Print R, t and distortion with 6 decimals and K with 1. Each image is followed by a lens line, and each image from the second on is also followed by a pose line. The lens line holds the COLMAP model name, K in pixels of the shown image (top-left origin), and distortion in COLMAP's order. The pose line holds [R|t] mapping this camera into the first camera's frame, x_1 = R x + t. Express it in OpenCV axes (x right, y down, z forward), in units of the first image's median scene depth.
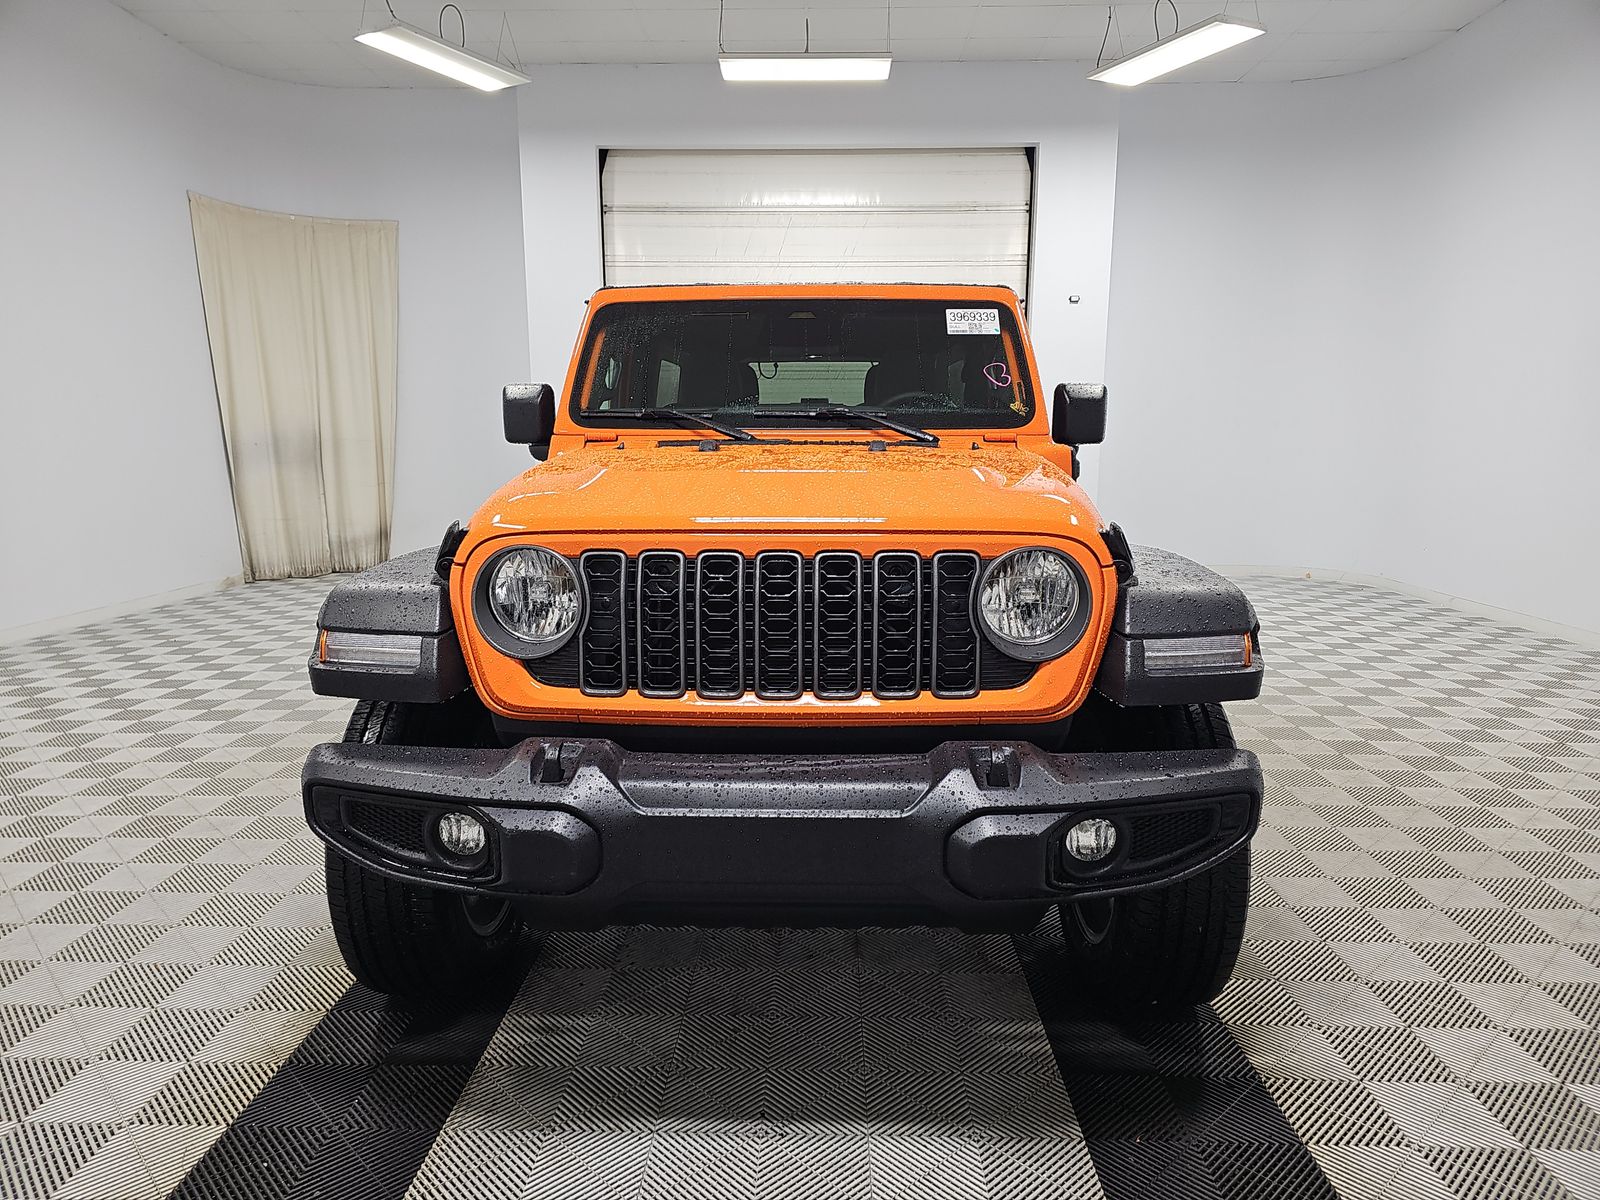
lens RADIAL K [[1048.3, 0, 801.4], [0, 1048.3, 628.0], [0, 0, 1]] dist [0.053829, 0.000302]
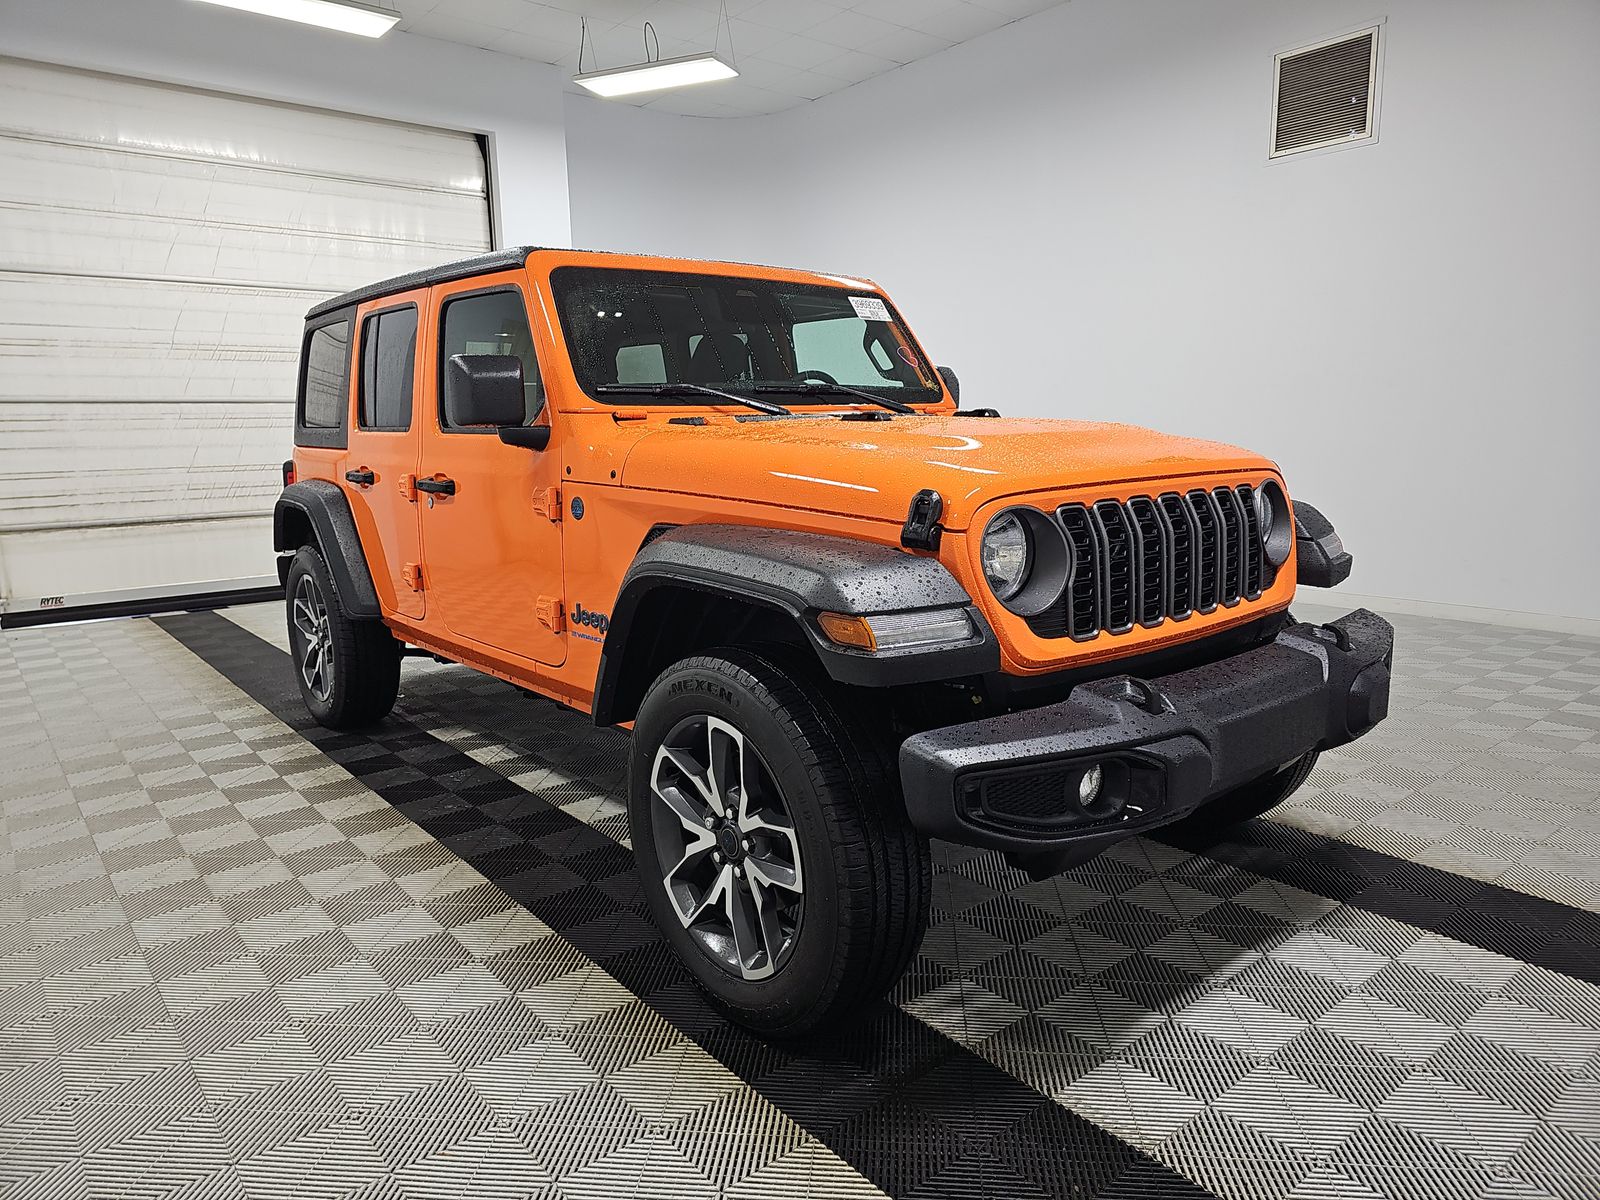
lens RADIAL K [[1094.0, 0, 800.0], [0, 1094.0, 600.0], [0, 0, 1]] dist [-0.000412, 0.000218]
pose [[0.759850, -0.112655, 0.640263, -0.549315], [0.132852, 0.990995, 0.016702, -0.016373], [-0.636379, 0.072369, 0.767975, 0.160881]]
